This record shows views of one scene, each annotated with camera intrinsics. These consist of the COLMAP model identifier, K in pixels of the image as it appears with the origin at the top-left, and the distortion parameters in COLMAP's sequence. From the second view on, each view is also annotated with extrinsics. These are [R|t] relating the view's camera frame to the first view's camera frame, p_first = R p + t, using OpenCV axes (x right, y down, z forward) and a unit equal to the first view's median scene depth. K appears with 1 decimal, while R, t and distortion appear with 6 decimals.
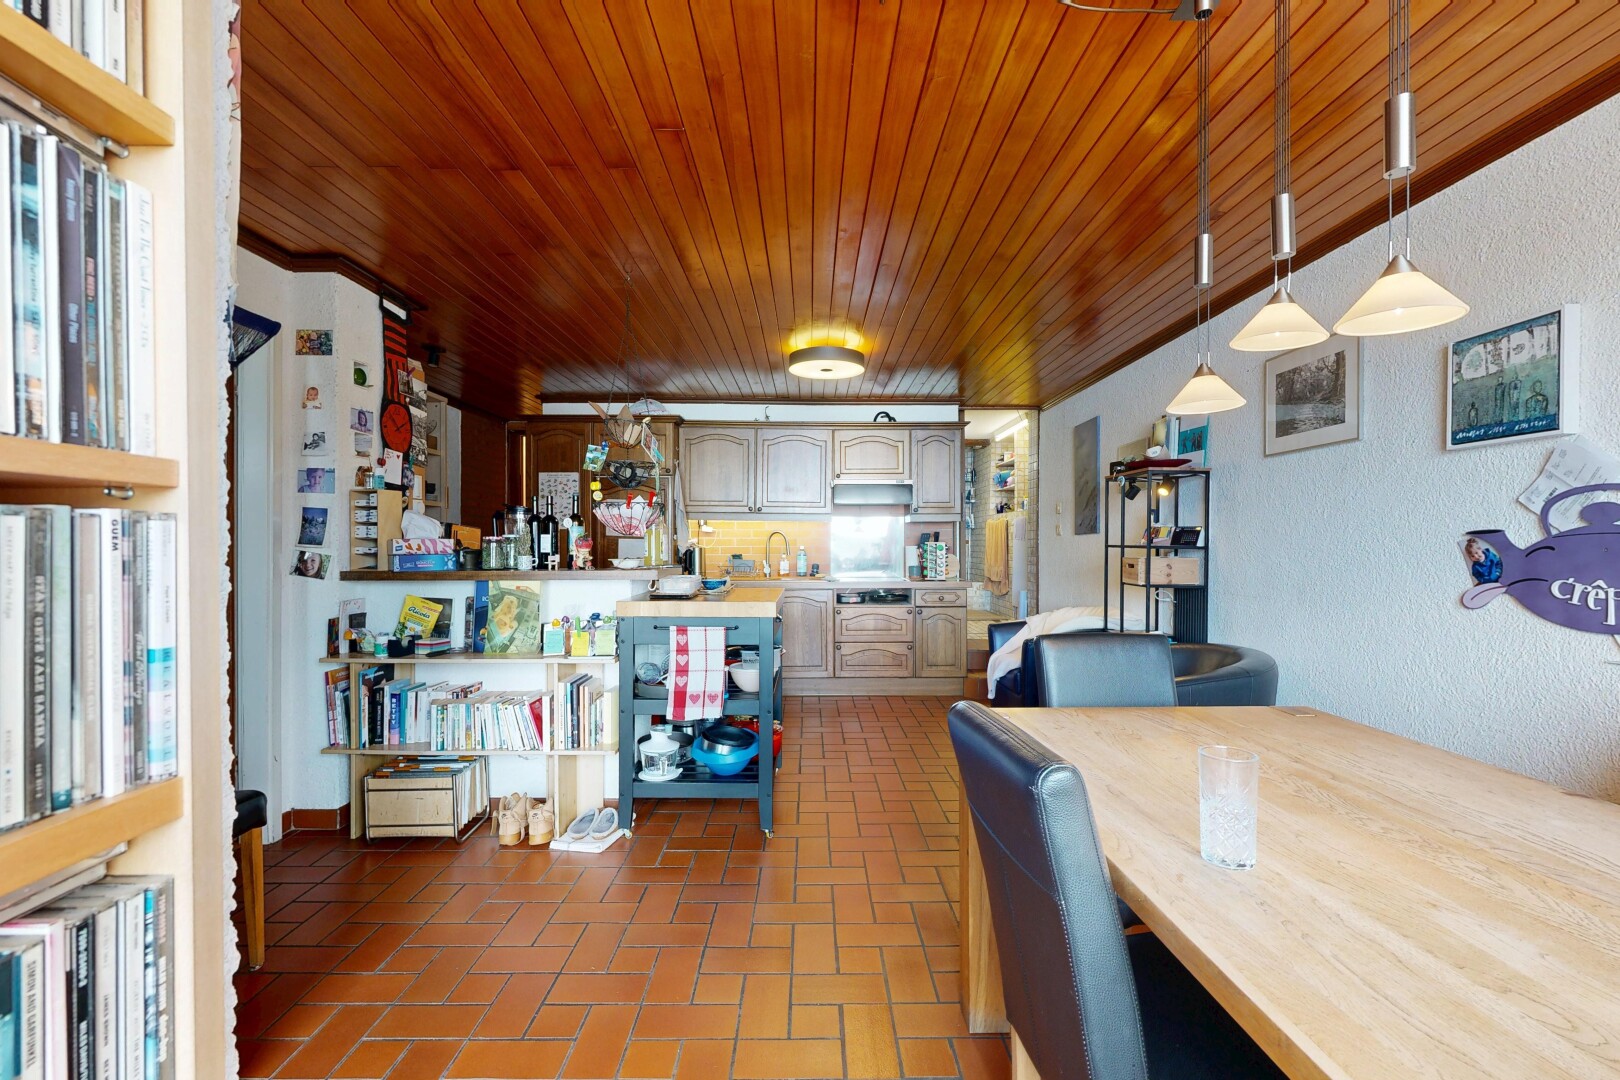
lens RADIAL K [[718.6, 0, 810.0], [0, 718.6, 540.0], [0, 0, 1]] dist [-0.000267, -0.000098]
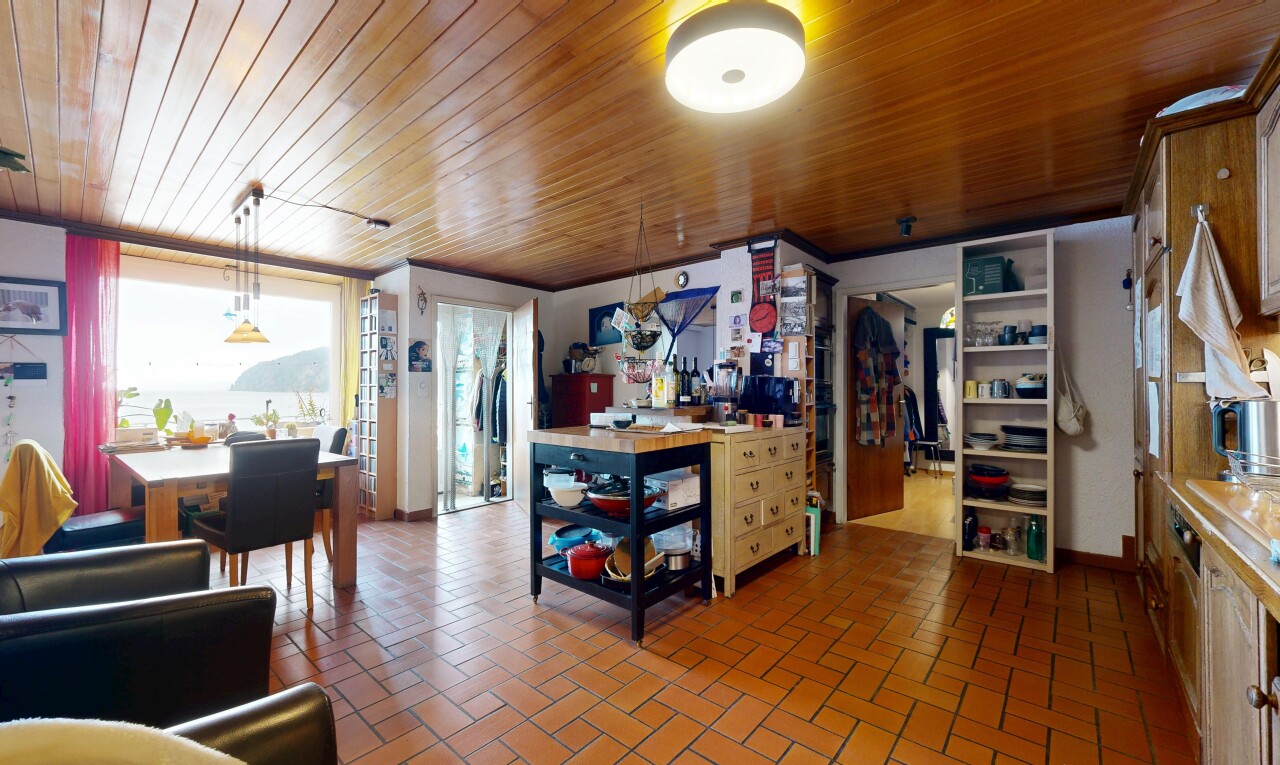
lens RADIAL K [[497.7, 0, 640.0], [0, 497.7, 382.5], [0, 0, 1]] dist [0.000202, 0.000040]
pose [[-0.654389, -0.009799, -0.756094, 0.462508], [-0.002071, 0.999936, -0.011166, 0.004016], [0.756155, -0.005741, -0.654367, 1.548521]]
